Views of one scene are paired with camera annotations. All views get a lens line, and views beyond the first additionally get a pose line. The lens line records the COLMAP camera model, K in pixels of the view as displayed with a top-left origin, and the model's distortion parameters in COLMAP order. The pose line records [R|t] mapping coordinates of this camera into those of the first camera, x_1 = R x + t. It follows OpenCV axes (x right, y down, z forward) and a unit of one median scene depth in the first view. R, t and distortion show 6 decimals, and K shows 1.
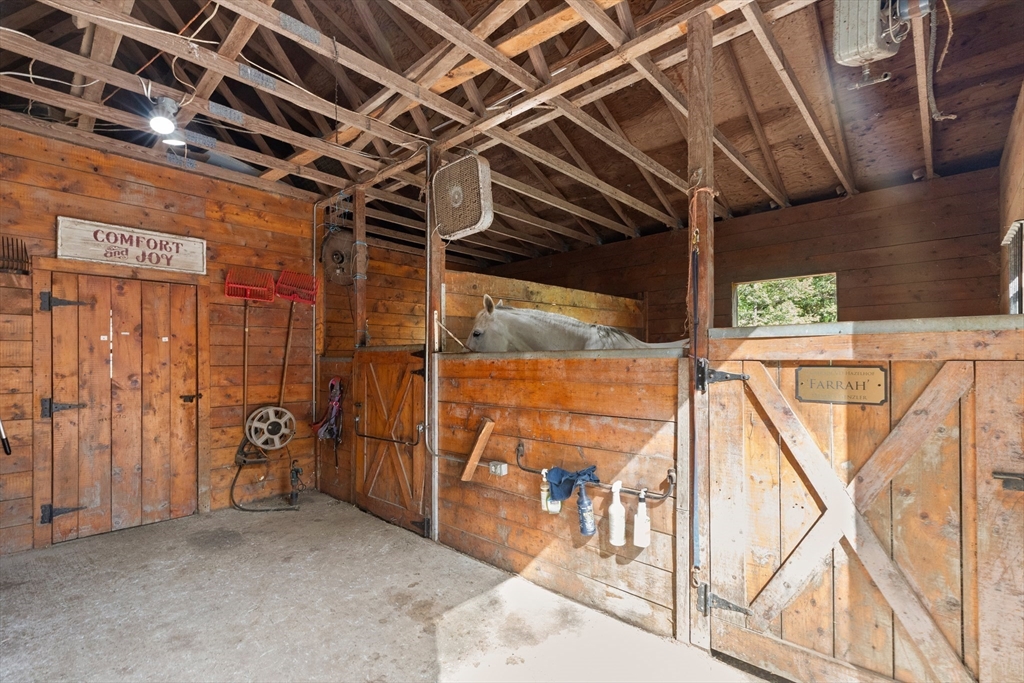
lens RADIAL K [[462.3, 0, 515.9], [0, 462.3, 357.7], [0, 0, 1]] dist [0.003914, 0.000579]
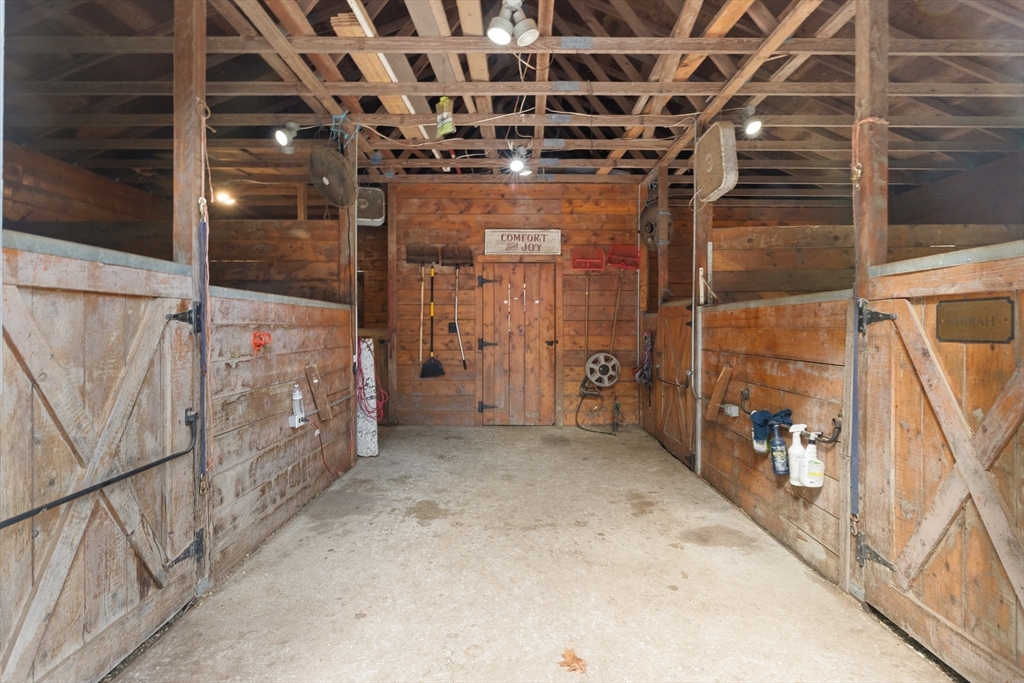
lens RADIAL K [[500.8, 0, 514.5], [0, 500.8, 326.6], [0, 0, 1]] dist [-0.001030, 0.000387]
pose [[0.675781, 0.005433, -0.737082, 0.405953], [-0.001054, 0.999979, 0.006405, 0.031748], [0.737102, -0.003551, 0.675773, -0.135861]]
